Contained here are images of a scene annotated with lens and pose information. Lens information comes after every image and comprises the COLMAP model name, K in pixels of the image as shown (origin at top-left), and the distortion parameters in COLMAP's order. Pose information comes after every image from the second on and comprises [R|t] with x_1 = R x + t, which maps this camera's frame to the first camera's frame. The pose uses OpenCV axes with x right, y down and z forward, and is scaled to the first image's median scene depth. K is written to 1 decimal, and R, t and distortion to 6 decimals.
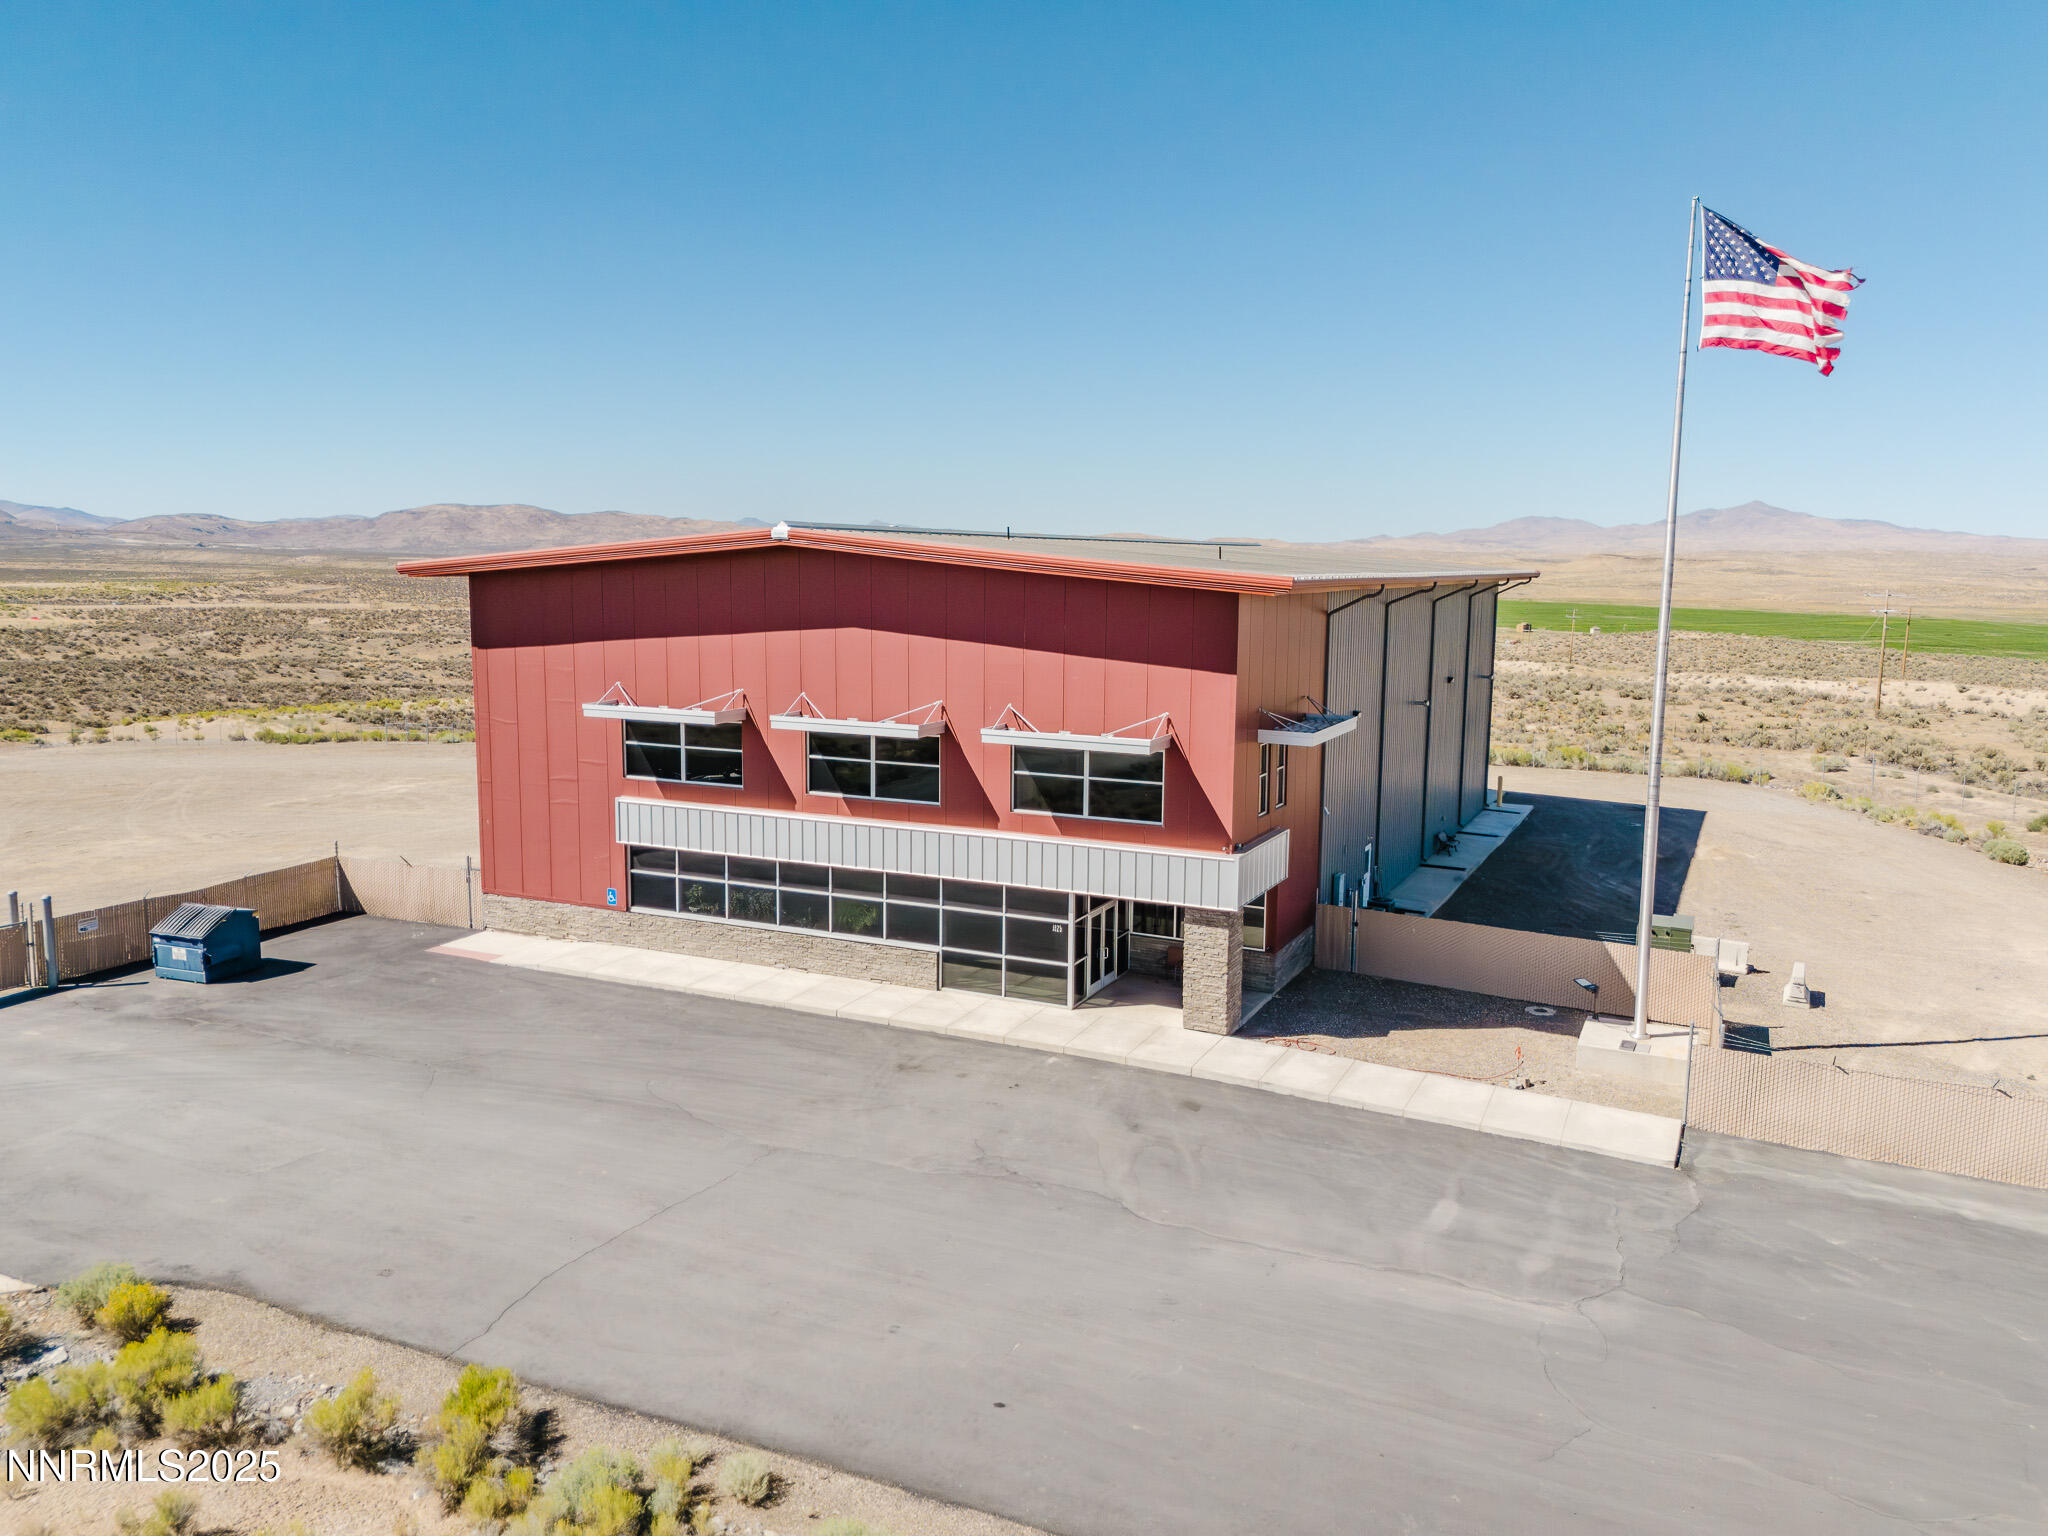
lens RADIAL K [[1498.6, 0, 1035.8], [0, 1498.6, 767.2], [0, 0, 1]] dist [0.056754, -0.039144]
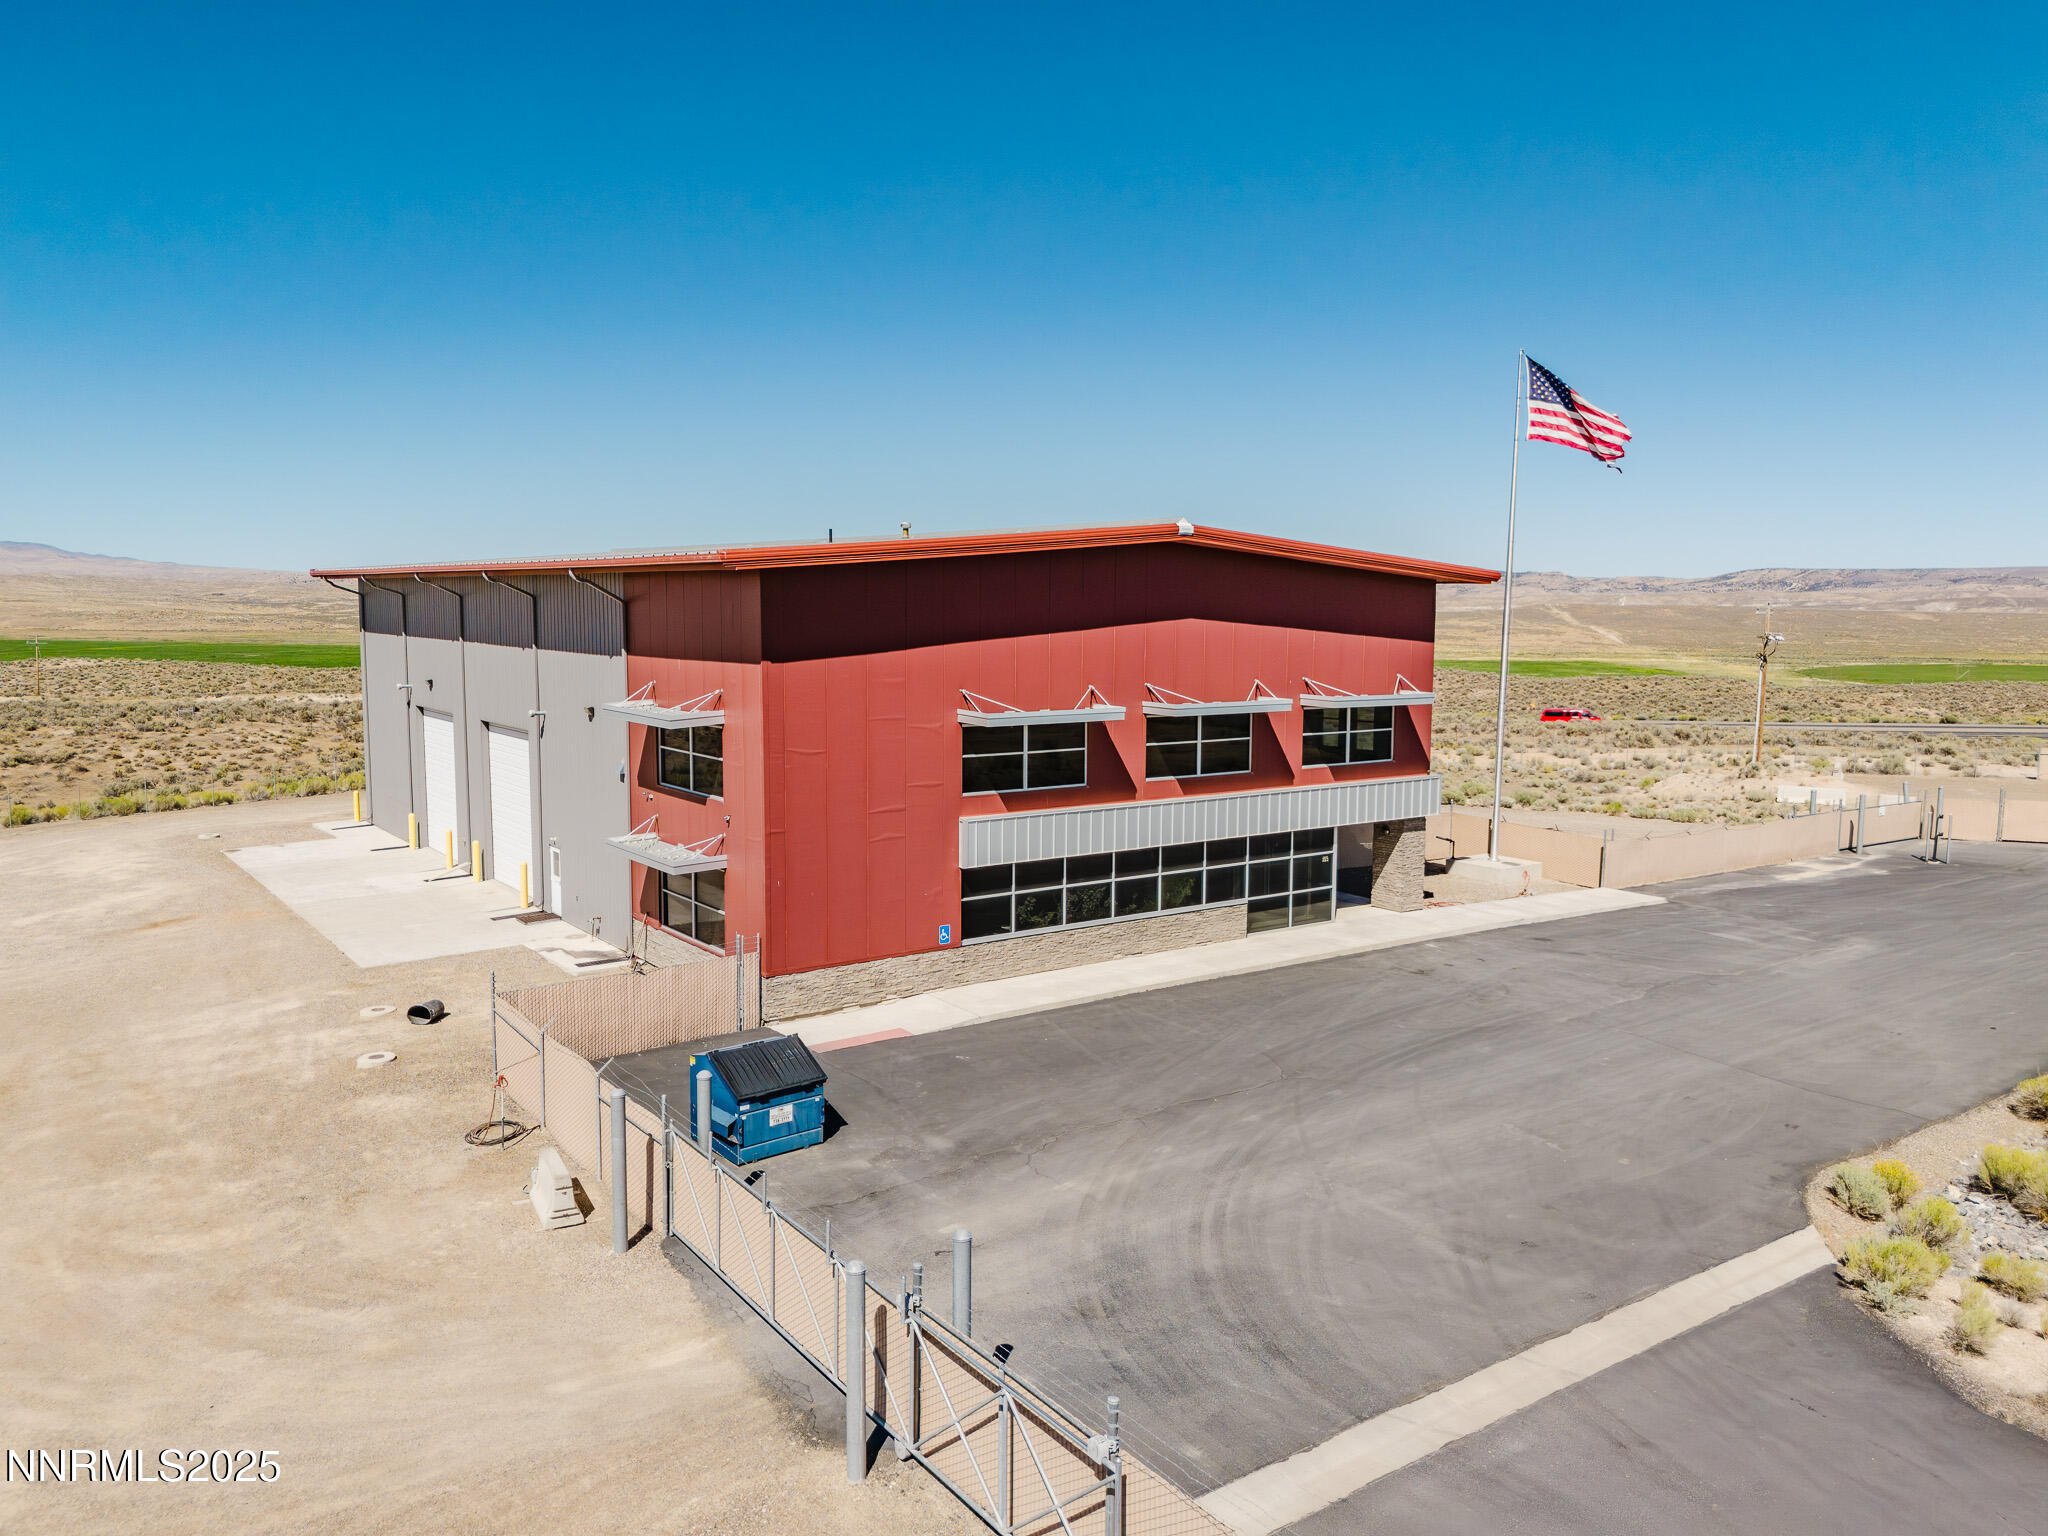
lens RADIAL K [[1498.6, 0, 1028.8], [0, 1498.6, 760.0], [0, 0, 1]] dist [0.056754, -0.039144]
pose [[0.483452, -0.097804, 0.869890, -1.134182], [0.115952, 0.992137, 0.047107, -0.056653], [-0.867658, 0.078092, 0.490991, 0.586801]]
